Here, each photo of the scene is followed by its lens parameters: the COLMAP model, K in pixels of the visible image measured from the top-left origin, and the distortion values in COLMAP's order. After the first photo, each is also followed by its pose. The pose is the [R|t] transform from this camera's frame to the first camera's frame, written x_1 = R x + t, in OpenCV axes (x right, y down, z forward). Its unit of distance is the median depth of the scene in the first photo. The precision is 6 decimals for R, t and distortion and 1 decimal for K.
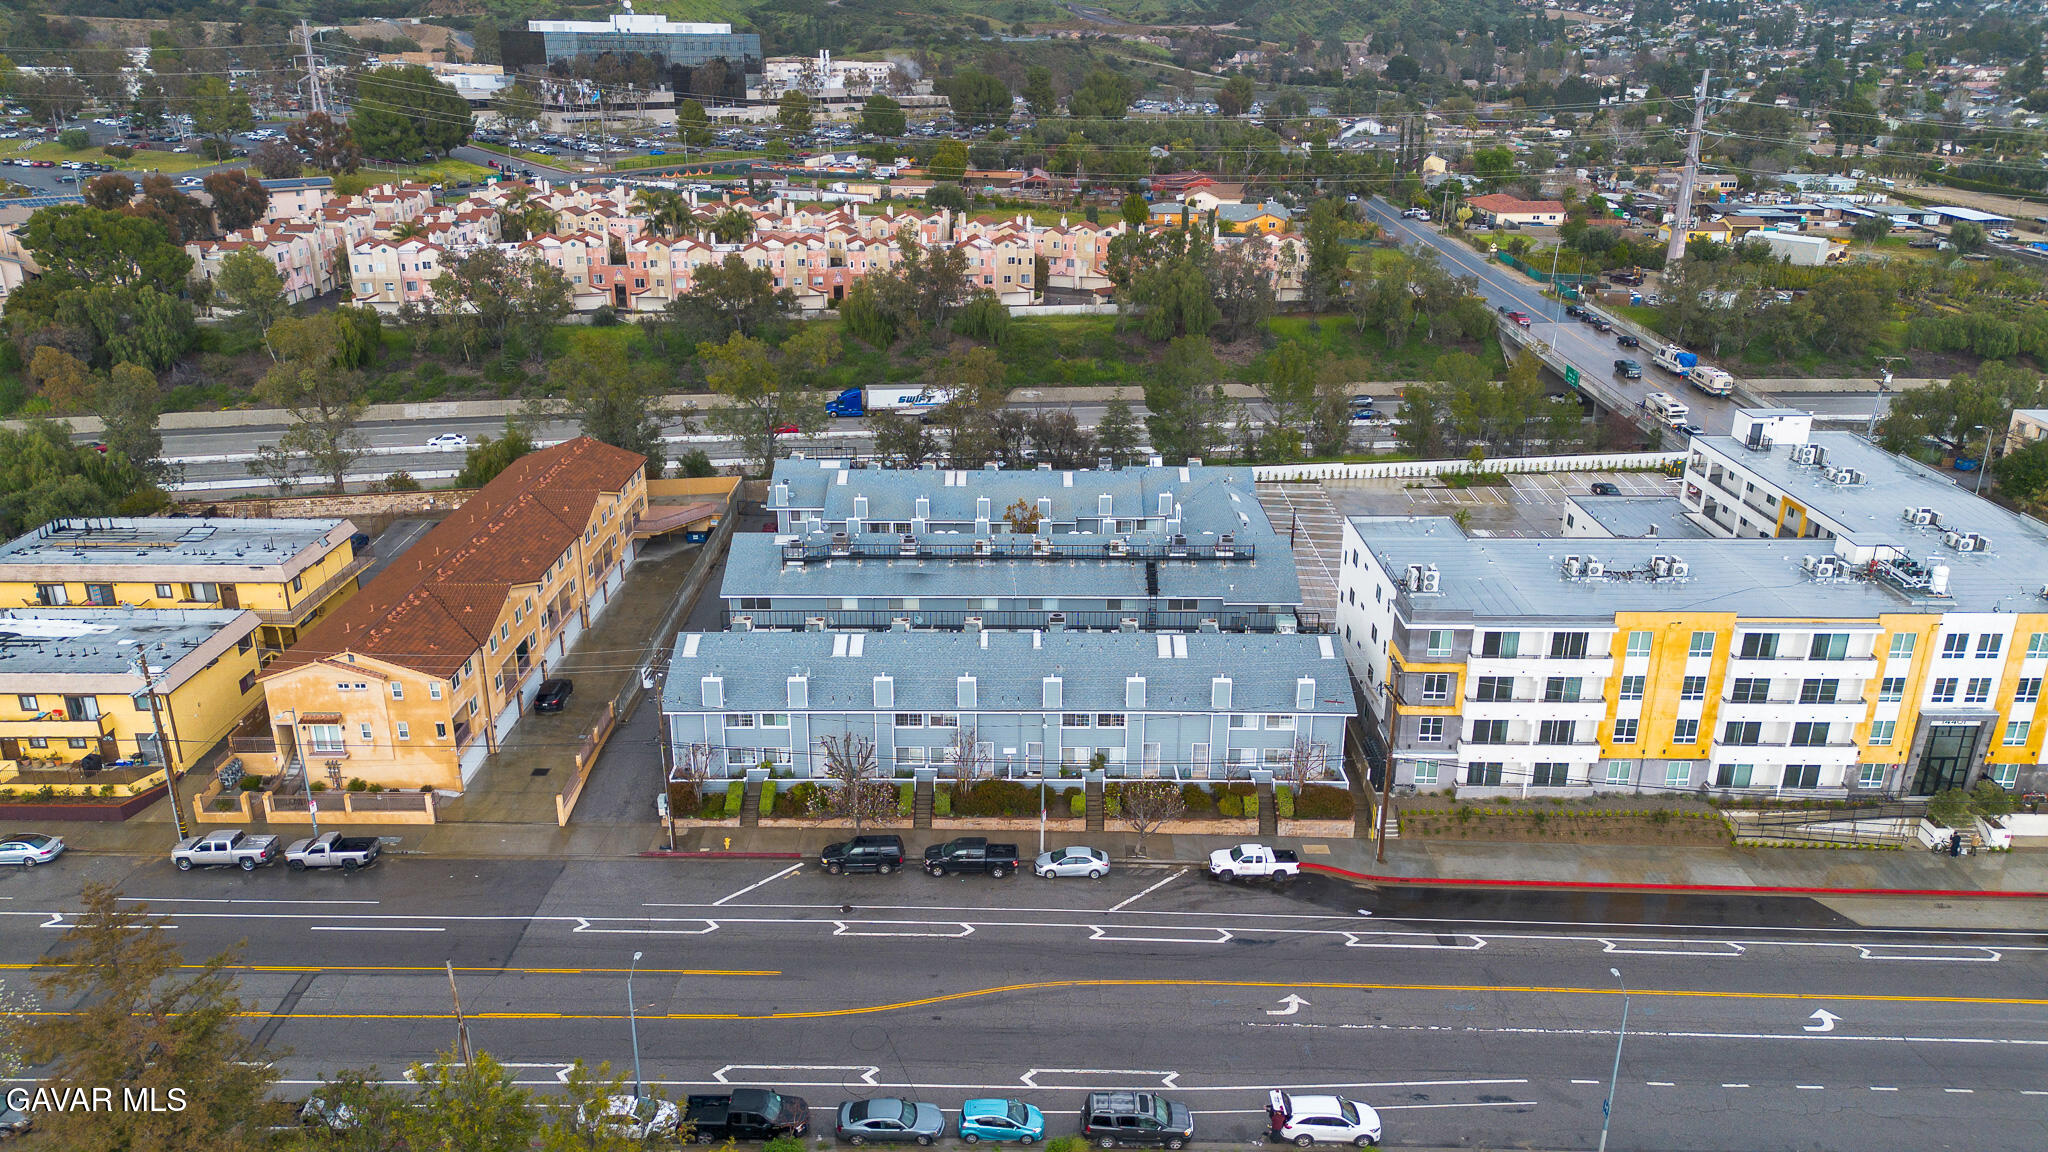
lens RADIAL K [[1443.4, 0, 1024.0], [0, 1443.4, 576.0], [0, 0, 1]] dist [0.082222, -0.084129]
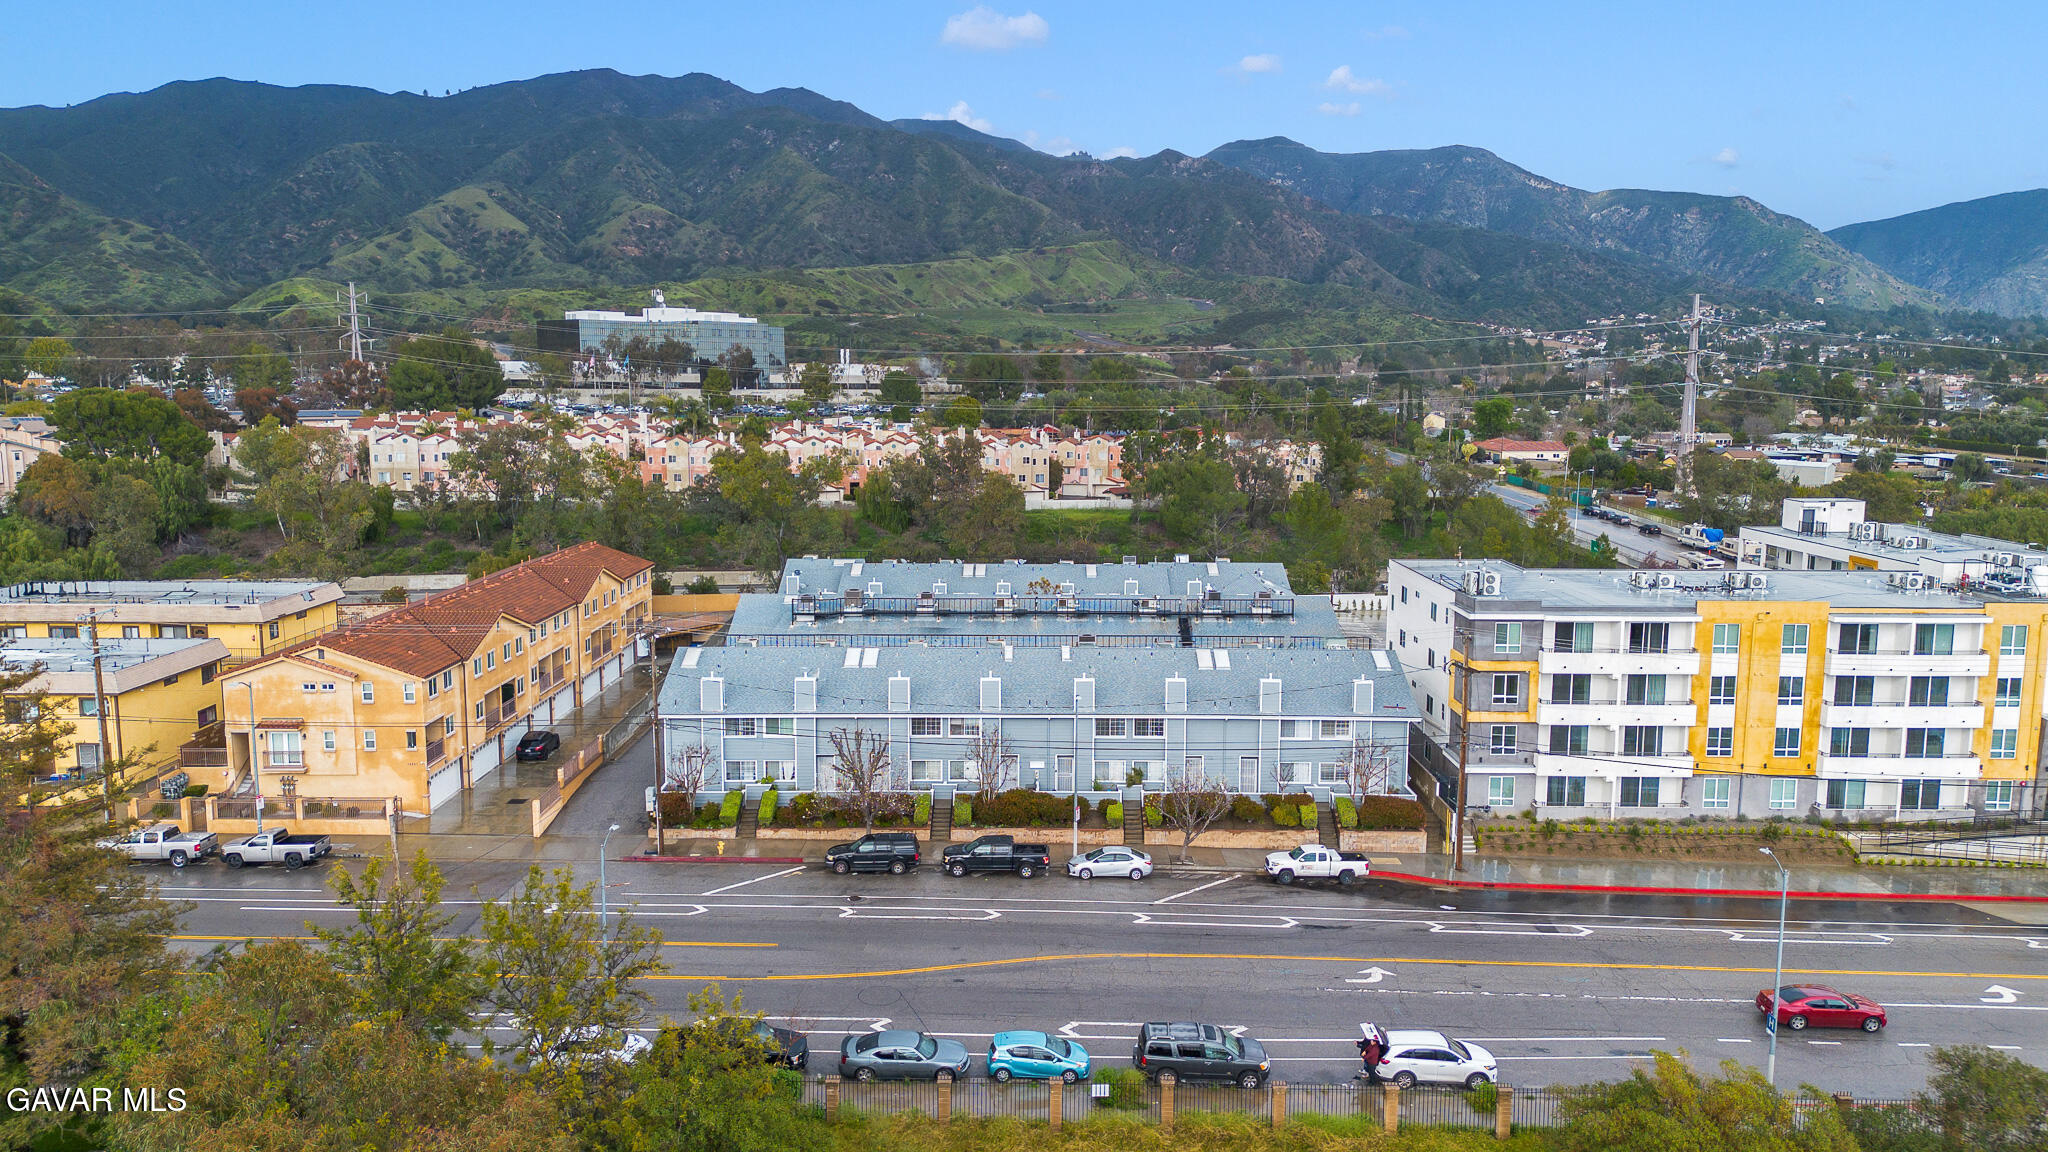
lens RADIAL K [[1443.4, 0, 1024.0], [0, 1443.4, 576.0], [0, 0, 1]] dist [0.082222, -0.084129]
pose [[0.999988, -0.001460, -0.004572, -0.013996], [0.000405, 0.974886, -0.222706, 0.208694], [0.004783, 0.222701, 0.974875, 0.092954]]
